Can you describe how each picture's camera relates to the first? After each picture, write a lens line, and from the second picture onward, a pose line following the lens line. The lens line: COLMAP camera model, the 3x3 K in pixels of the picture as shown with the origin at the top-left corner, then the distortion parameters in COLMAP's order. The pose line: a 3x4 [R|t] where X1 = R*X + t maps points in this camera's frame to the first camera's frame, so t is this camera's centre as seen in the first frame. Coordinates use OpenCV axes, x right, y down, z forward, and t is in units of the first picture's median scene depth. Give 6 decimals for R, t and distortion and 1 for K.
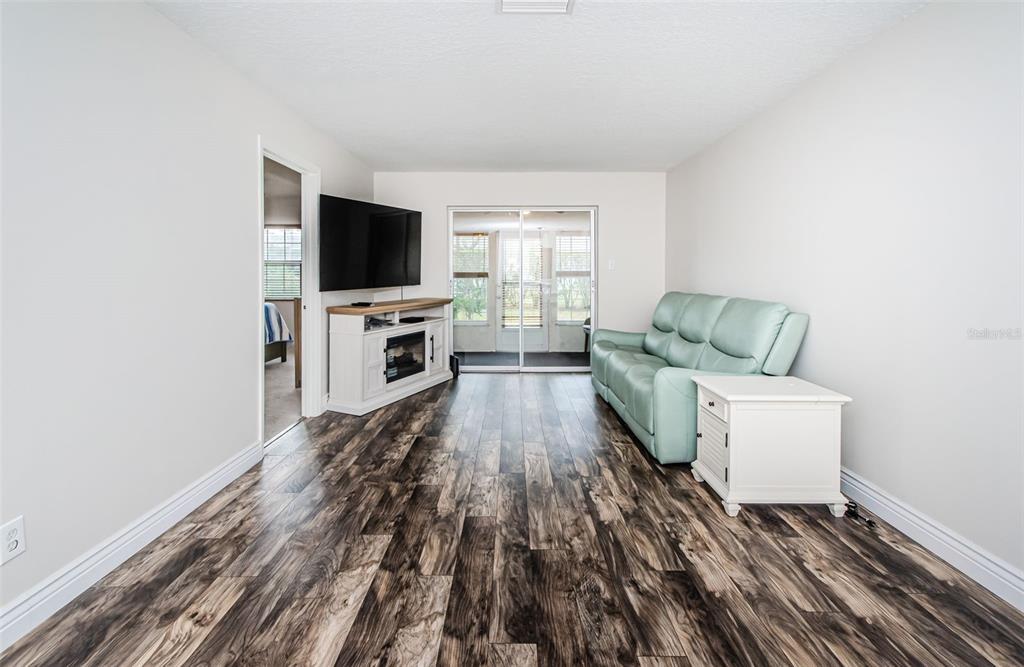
lens RADIAL K [[458.5, 0, 506.6], [0, 458.5, 279.7], [0, 0, 1]] dist [0.001170, -0.000048]
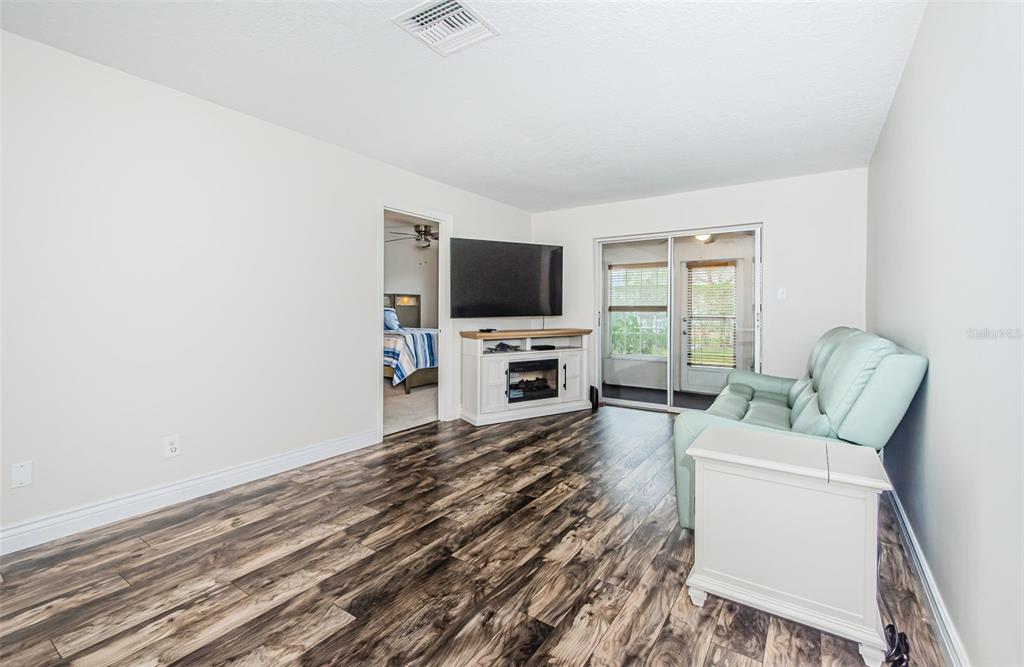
lens RADIAL K [[444.9, 0, 510.2], [0, 444.9, 317.5], [0, 0, 1]] dist [0.003531, 0.000185]
pose [[0.829978, 0.011675, -0.557674, 0.375488], [-0.011490, 0.999927, 0.003833, 0.017043], [0.557677, 0.003226, 0.830052, 0.113292]]
